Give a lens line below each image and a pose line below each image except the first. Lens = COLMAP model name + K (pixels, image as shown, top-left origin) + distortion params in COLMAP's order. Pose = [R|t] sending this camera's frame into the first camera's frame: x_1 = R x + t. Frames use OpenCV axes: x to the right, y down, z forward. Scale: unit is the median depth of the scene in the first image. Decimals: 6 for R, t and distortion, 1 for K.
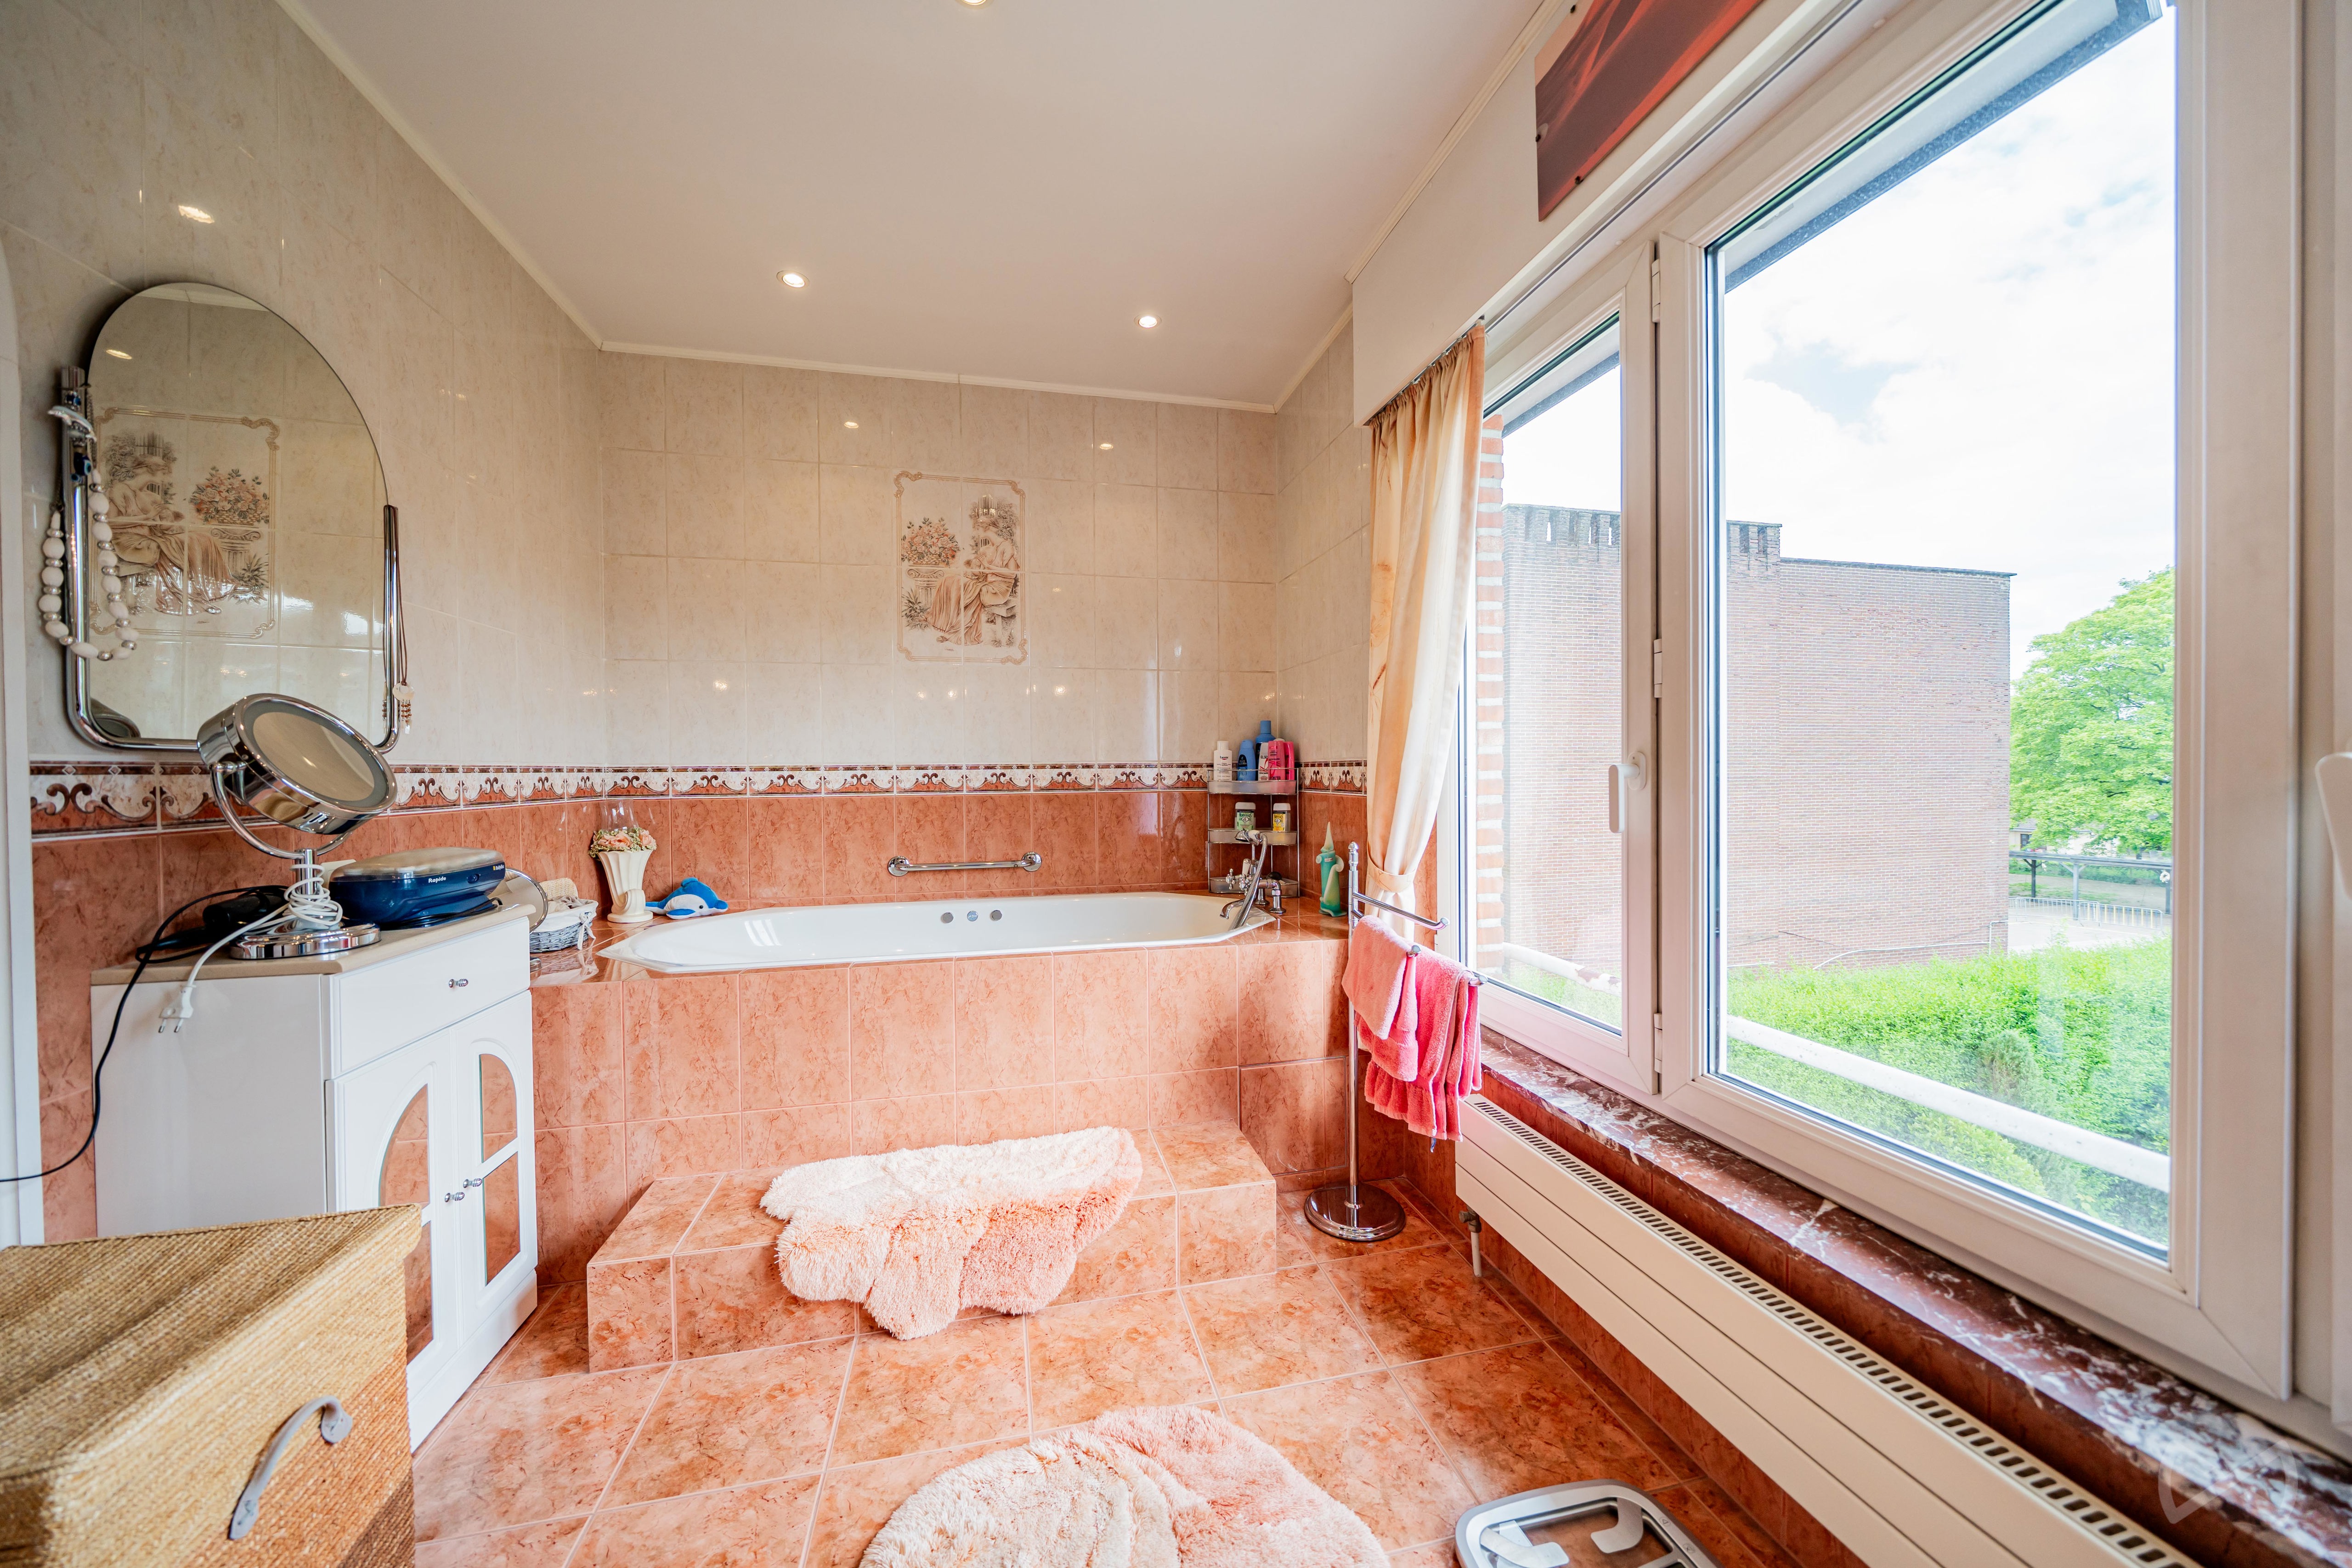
lens RADIAL K [[795.9, 0, 1167.7], [0, 795.9, 776.1], [0, 0, 1]] dist [-0.007470, 0.000458]
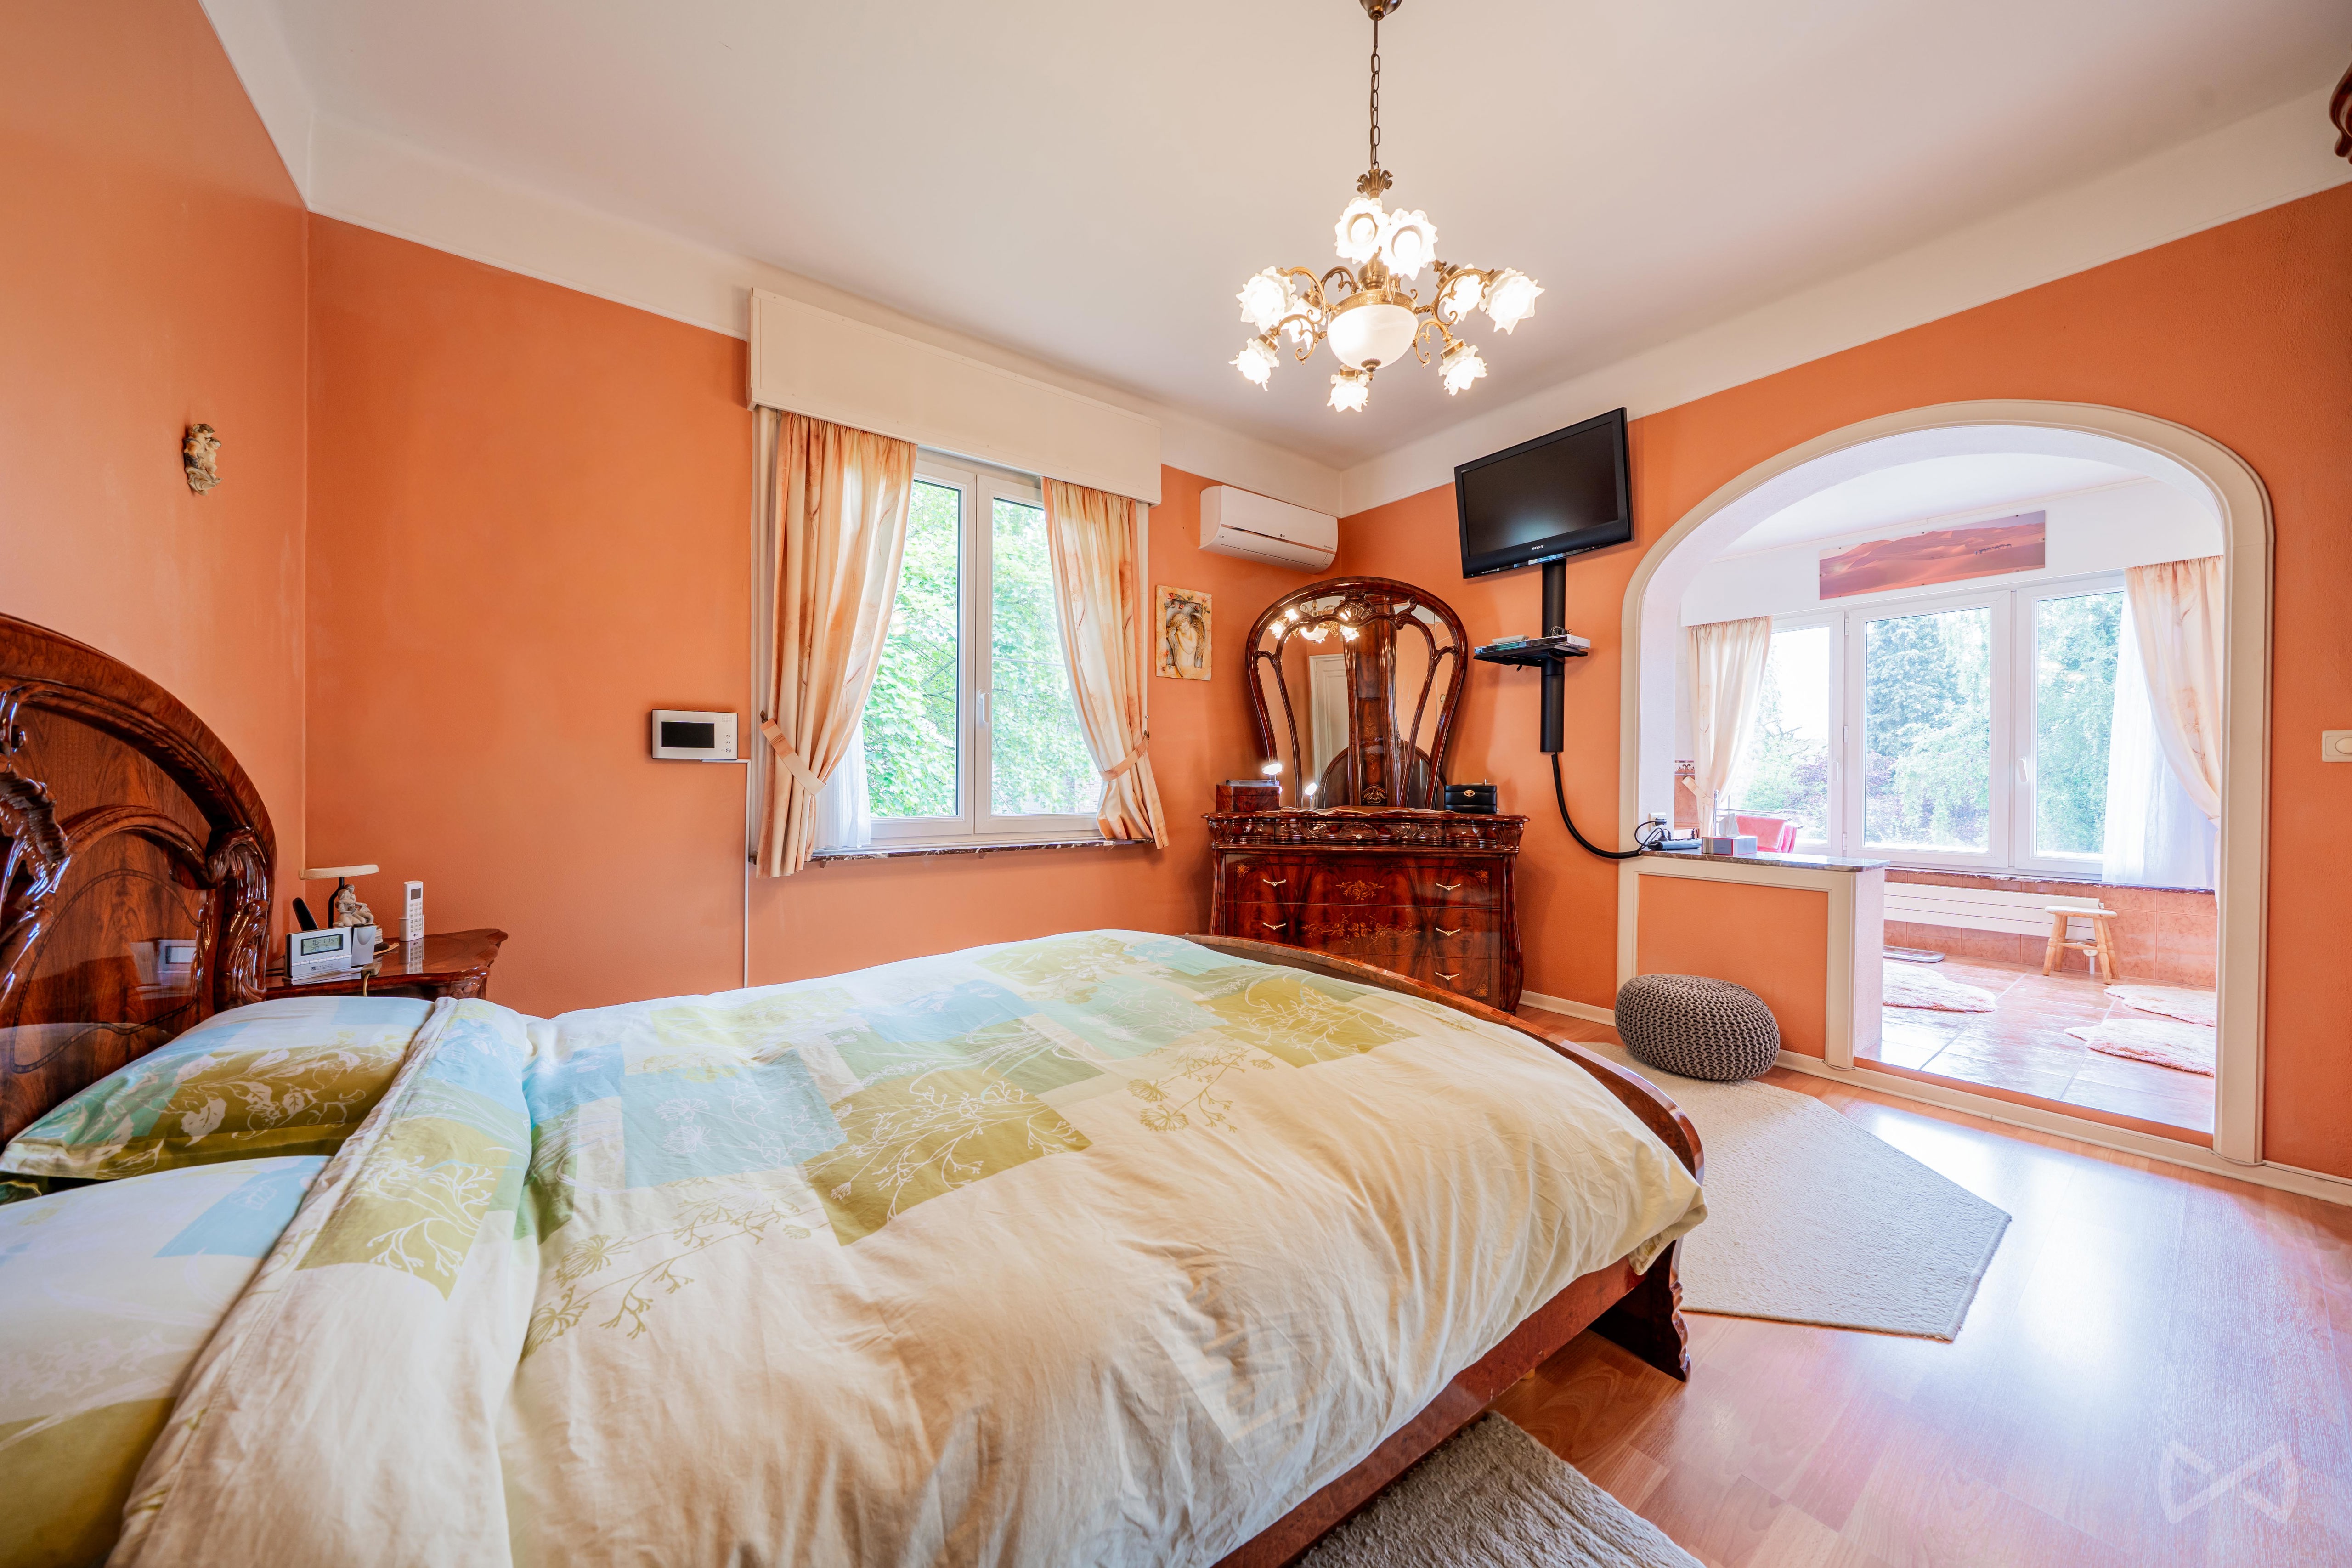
lens RADIAL K [[795.9, 0, 1184.5], [0, 795.9, 782.0], [0, 0, 1]] dist [-0.007470, 0.000458]
pose [[0.908731, 0.011407, 0.417227, -2.518564], [-0.008763, 0.999928, -0.008252, 0.092379], [-0.417291, 0.003842, 0.908765, -0.688390]]
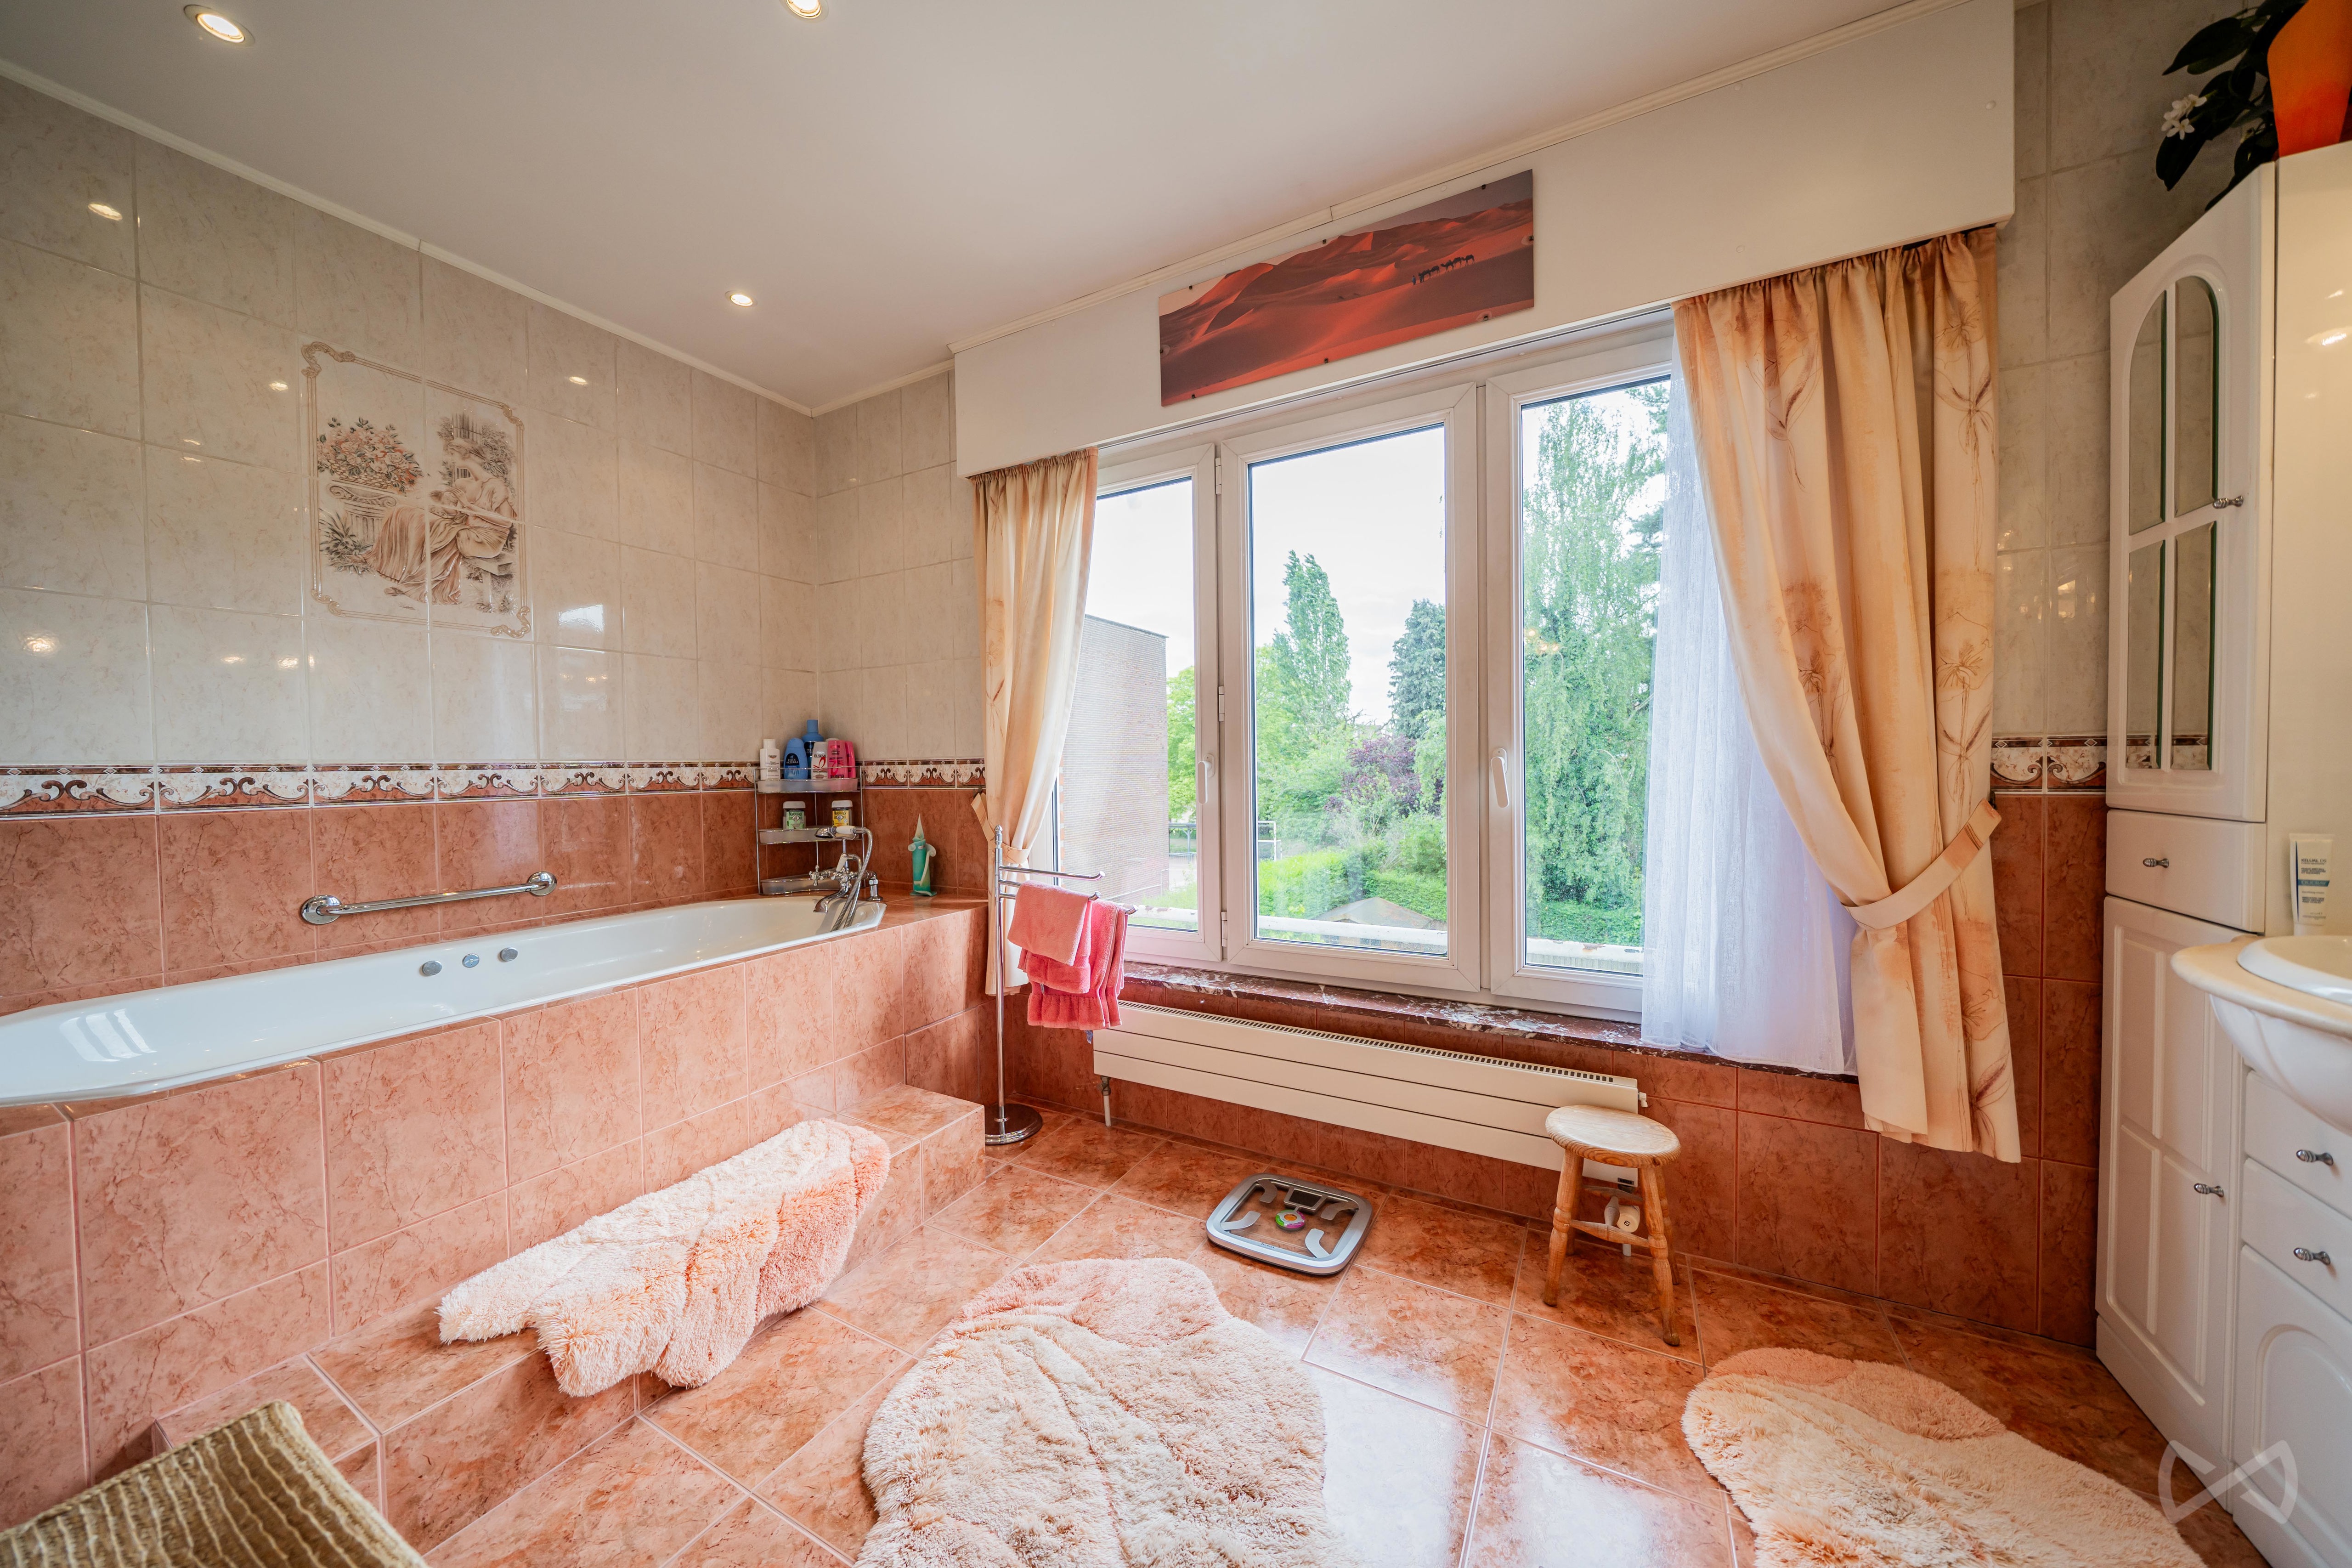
lens RADIAL K [[795.9, 0, 1171.8], [0, 795.9, 774.2], [0, 0, 1]] dist [-0.007470, 0.000458]
pose [[0.664149, -0.010836, 0.747521, -0.504880], [0.013494, 0.999906, 0.002505, 0.004265], [-0.747478, 0.008423, 0.664233, -0.020464]]
